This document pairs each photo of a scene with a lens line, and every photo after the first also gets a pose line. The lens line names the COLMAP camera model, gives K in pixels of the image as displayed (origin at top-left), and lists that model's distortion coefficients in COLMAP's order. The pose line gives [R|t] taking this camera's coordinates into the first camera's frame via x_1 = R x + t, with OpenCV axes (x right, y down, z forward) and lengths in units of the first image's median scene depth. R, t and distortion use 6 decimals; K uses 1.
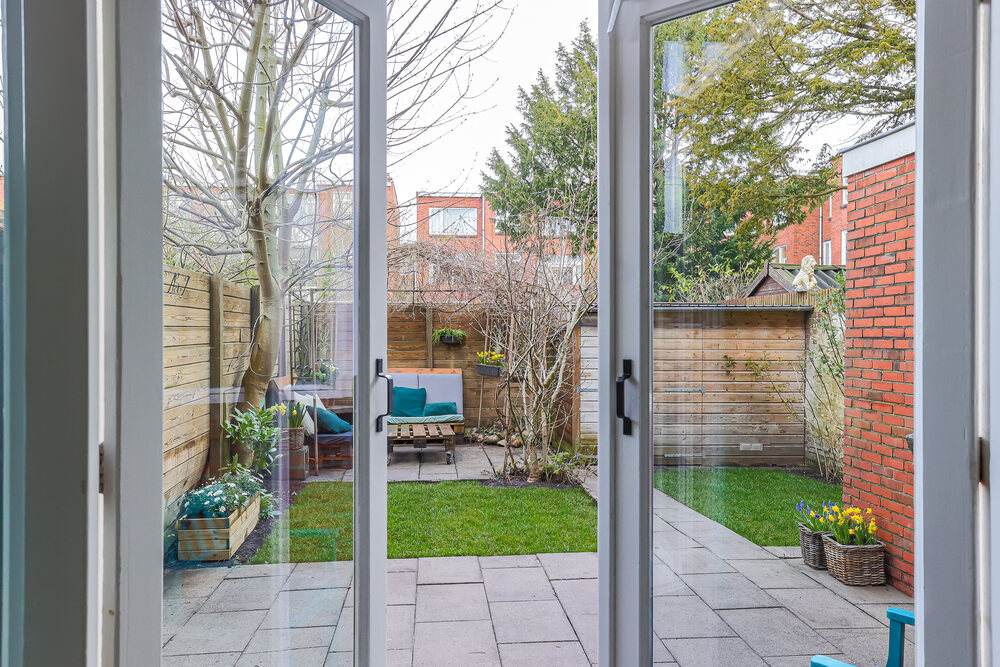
lens RADIAL K [[757.5, 0, 500.0], [0, 757.5, 333.5], [0, 0, 1]] dist [0.032594, -0.000050]
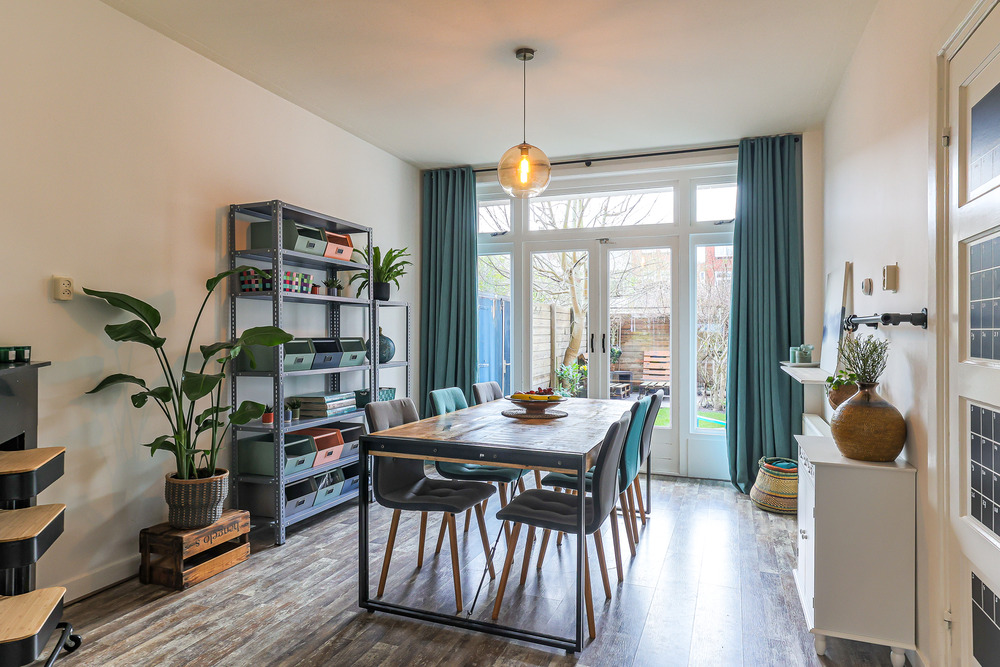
lens RADIAL K [[607.1, 0, 500.0], [0, 607.1, 333.5], [0, 0, 1]] dist [0.002519, 0.000283]
pose [[0.892438, 0.002313, -0.451165, 0.274689], [-0.001008, 0.999995, 0.003132, 0.004625], [0.451170, -0.002341, 0.892435, -0.624203]]
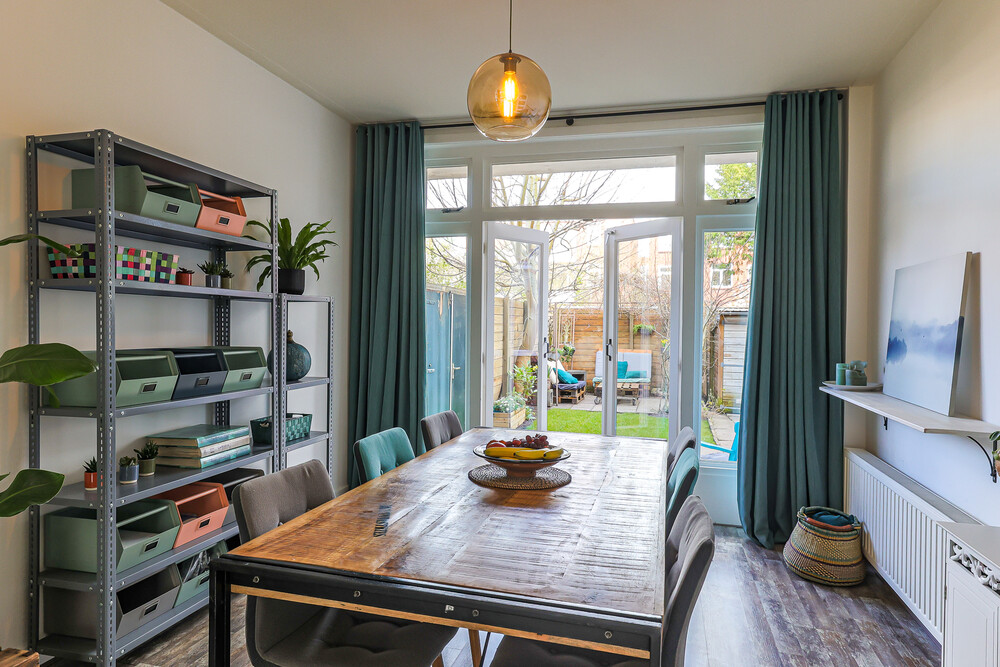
lens RADIAL K [[610.2, 0, 500.0], [0, 610.2, 333.5], [0, 0, 1]] dist [0.002882, 0.002337]
pose [[0.932317, 0.018220, -0.361182, 0.179414], [-0.012822, 0.999767, 0.017338, -0.009475], [0.361414, -0.011533, 0.932334, -0.468847]]
